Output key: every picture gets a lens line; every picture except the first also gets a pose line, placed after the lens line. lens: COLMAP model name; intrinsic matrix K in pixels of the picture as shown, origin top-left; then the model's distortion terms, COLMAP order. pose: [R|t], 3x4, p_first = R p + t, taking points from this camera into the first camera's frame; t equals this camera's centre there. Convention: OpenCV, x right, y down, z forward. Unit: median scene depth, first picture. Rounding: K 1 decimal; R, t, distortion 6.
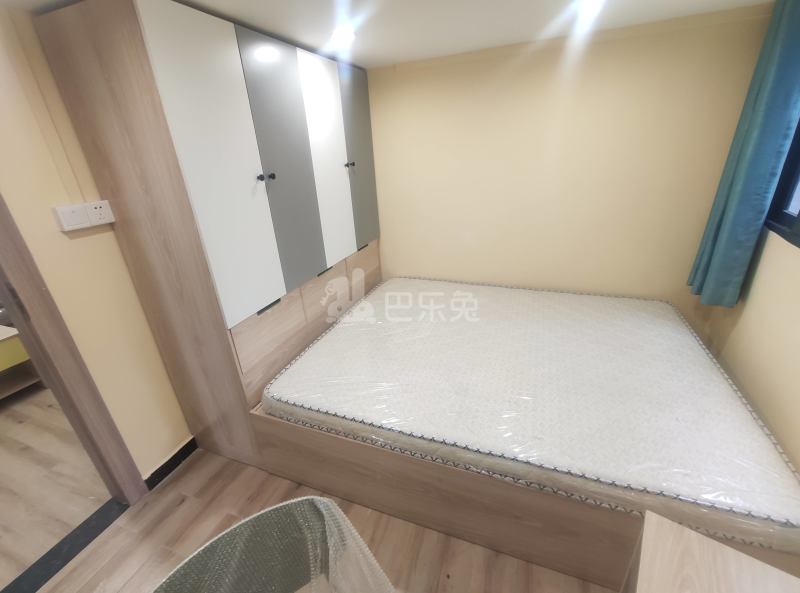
lens RADIAL K [[346.8, 0, 398.6], [0, 346.8, 292.7], [0, 0, 1]] dist [-0.032667, 0.000142]
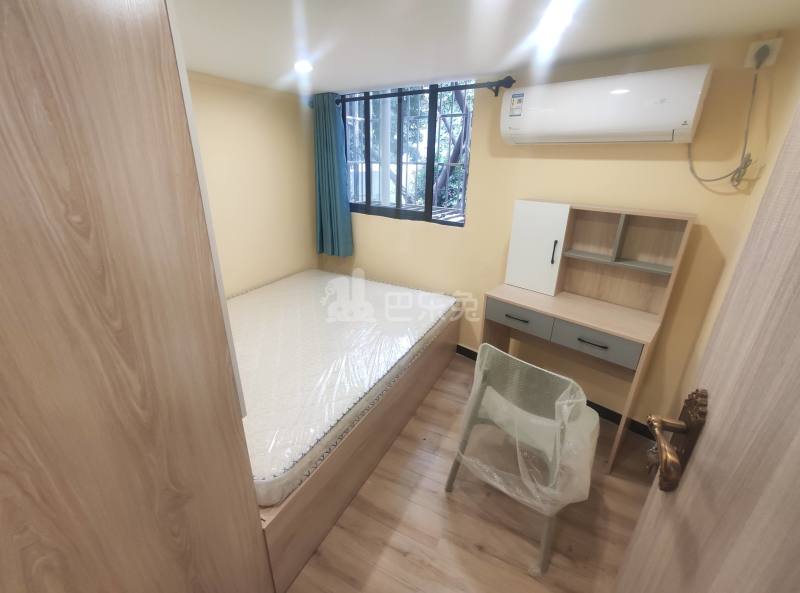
lens RADIAL K [[346.8, 0, 398.6], [0, 346.8, 292.7], [0, 0, 1]] dist [-0.032667, 0.000142]
pose [[0.117137, -0.307298, 0.944376, -1.018834], [0.378310, 0.893033, 0.243667, -0.158385], [-0.918238, 0.328724, 0.220861, 0.500932]]
